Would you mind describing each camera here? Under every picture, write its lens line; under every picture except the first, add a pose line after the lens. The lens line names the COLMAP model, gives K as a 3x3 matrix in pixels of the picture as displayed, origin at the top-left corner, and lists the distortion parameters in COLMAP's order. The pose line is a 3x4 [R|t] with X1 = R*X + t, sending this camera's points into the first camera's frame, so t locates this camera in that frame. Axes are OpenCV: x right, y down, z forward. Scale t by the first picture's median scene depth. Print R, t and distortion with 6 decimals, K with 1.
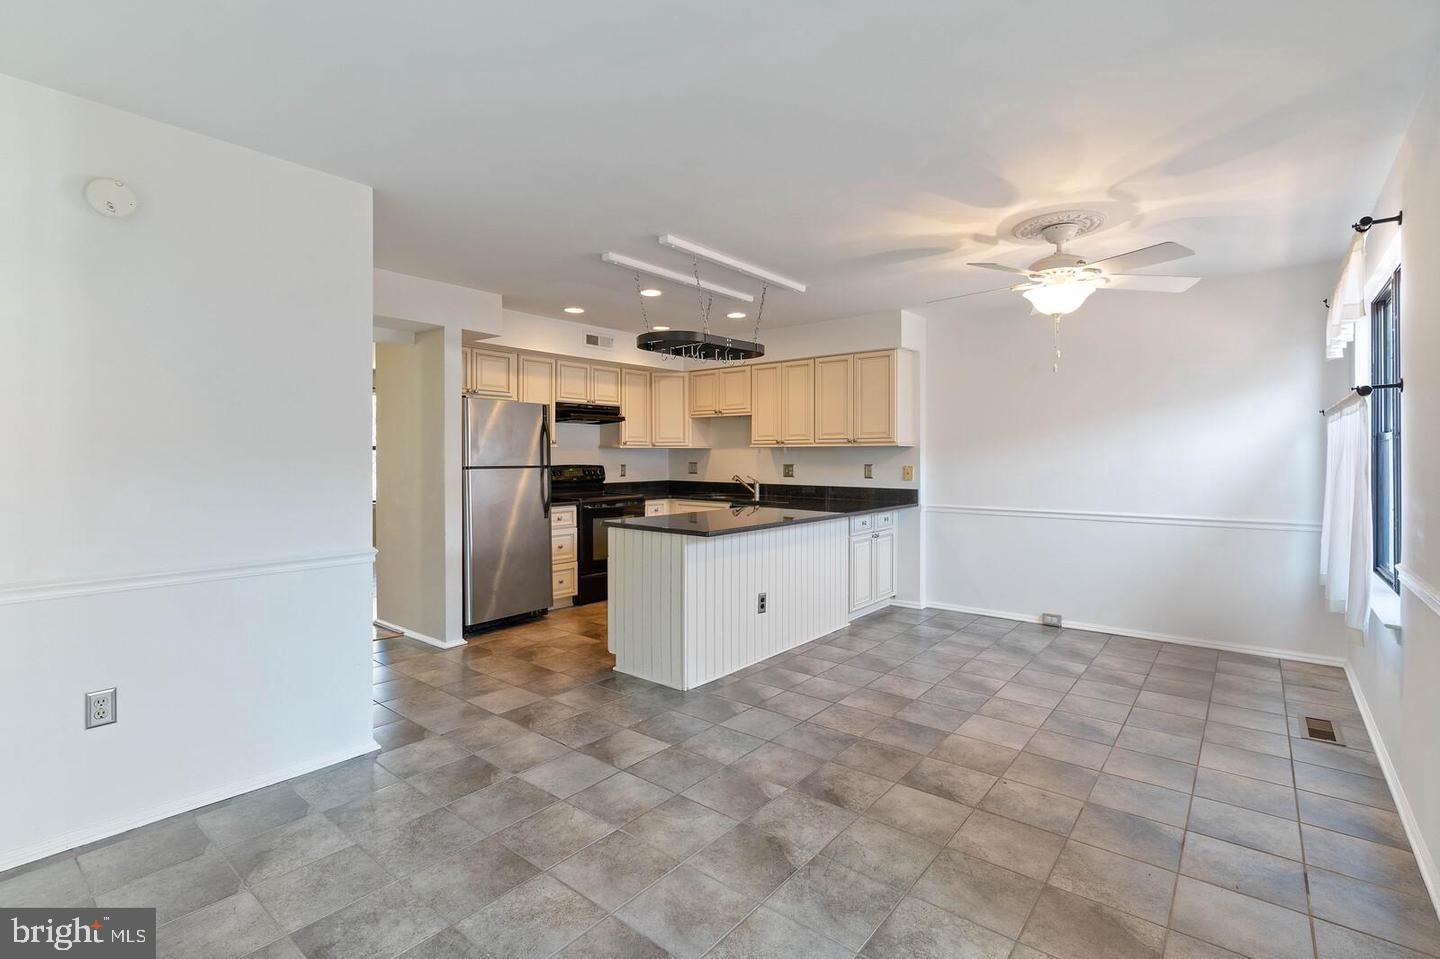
lens RADIAL K [[659.5, 0, 718.4], [0, 659.5, 455.3], [0, 0, 1]] dist [-0.003256, 0.000398]
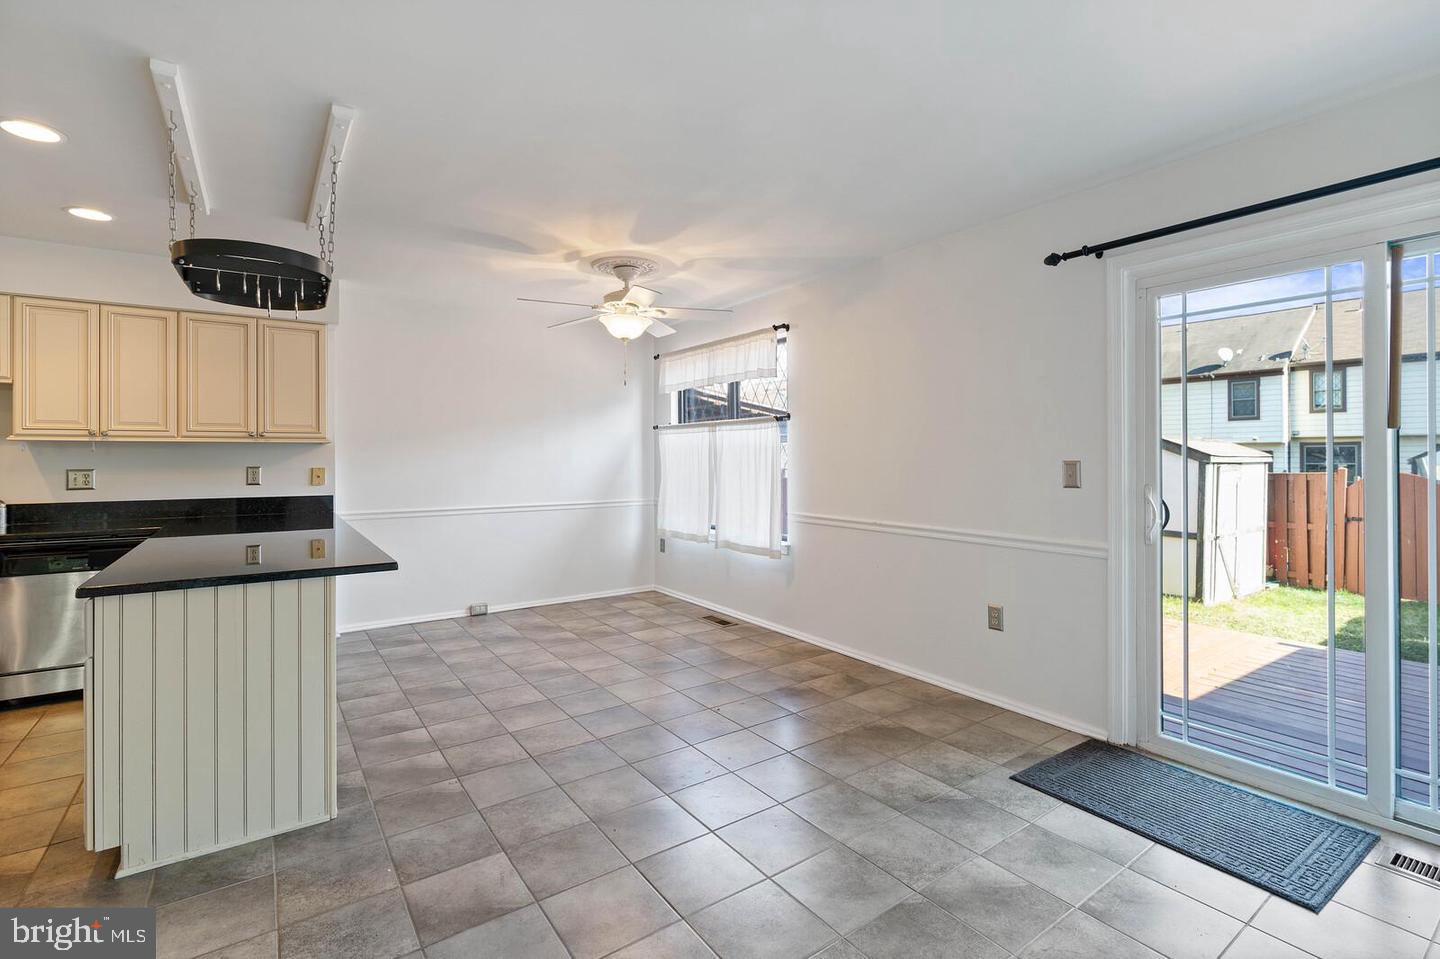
lens RADIAL K [[659.5, 0, 718.4], [0, 659.5, 455.3], [0, 0, 1]] dist [-0.003256, 0.000398]
pose [[0.273816, 0.000327, 0.961782, -0.430379], [0.000862, 0.999999, -0.000585, 0.002117], [-0.961782, 0.000990, 0.273816, 0.349732]]
